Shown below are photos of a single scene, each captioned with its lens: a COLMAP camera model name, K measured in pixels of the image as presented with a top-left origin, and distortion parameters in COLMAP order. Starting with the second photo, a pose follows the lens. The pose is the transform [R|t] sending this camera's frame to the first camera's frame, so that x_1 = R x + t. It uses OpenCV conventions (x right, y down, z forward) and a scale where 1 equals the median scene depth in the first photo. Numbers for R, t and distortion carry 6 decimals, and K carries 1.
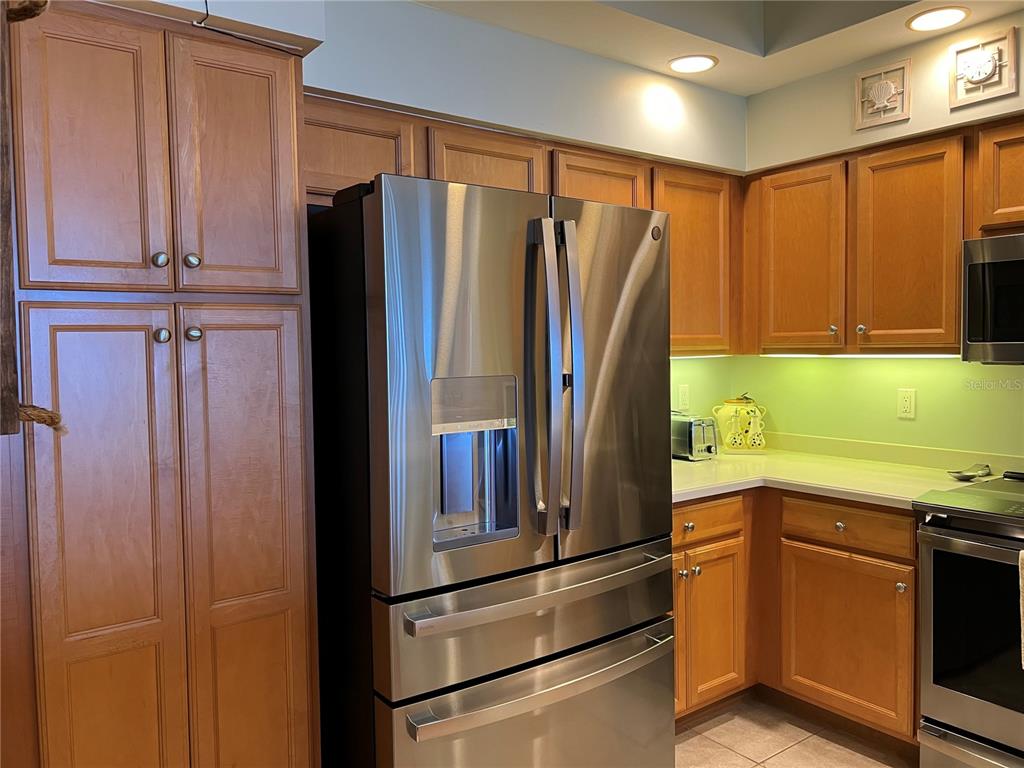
lens RADIAL K [[763.9, 0, 528.6], [0, 763.9, 379.6], [0, 0, 1]] dist [0.049323, -0.084141]
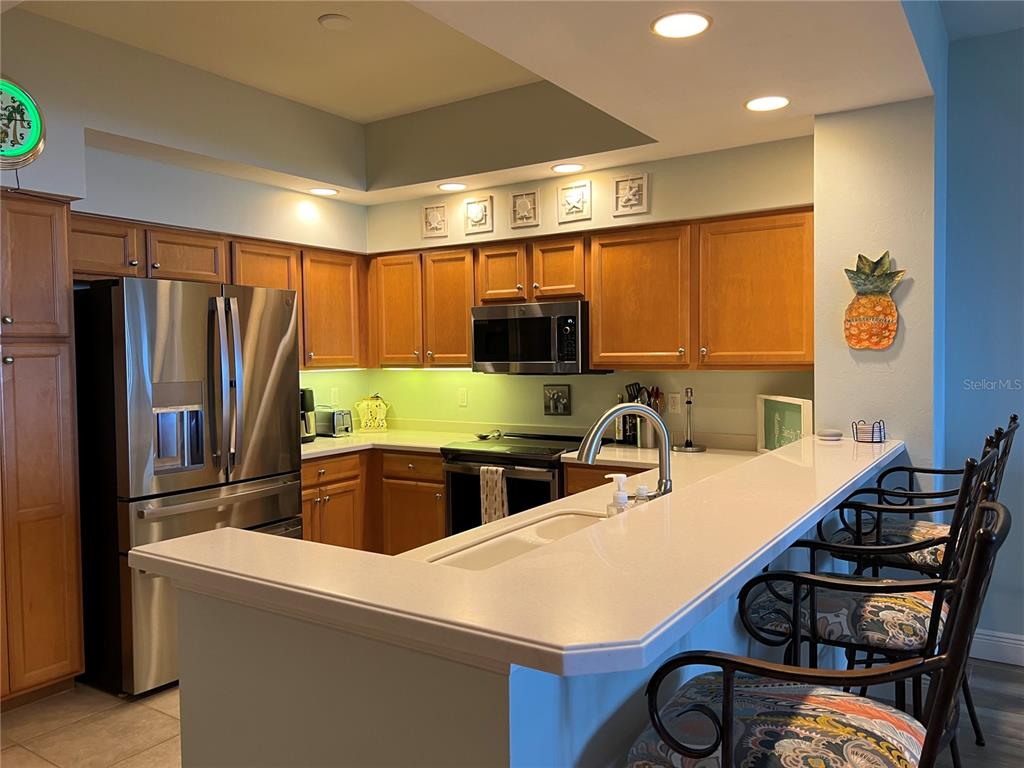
lens RADIAL K [[763.9, 0, 528.6], [0, 763.9, 379.6], [0, 0, 1]] dist [0.049323, -0.084141]
pose [[0.939306, -0.008685, 0.342970, 0.064421], [0.013458, 0.999843, -0.011539, 0.016325], [-0.342816, 0.015454, 0.939275, -0.749910]]
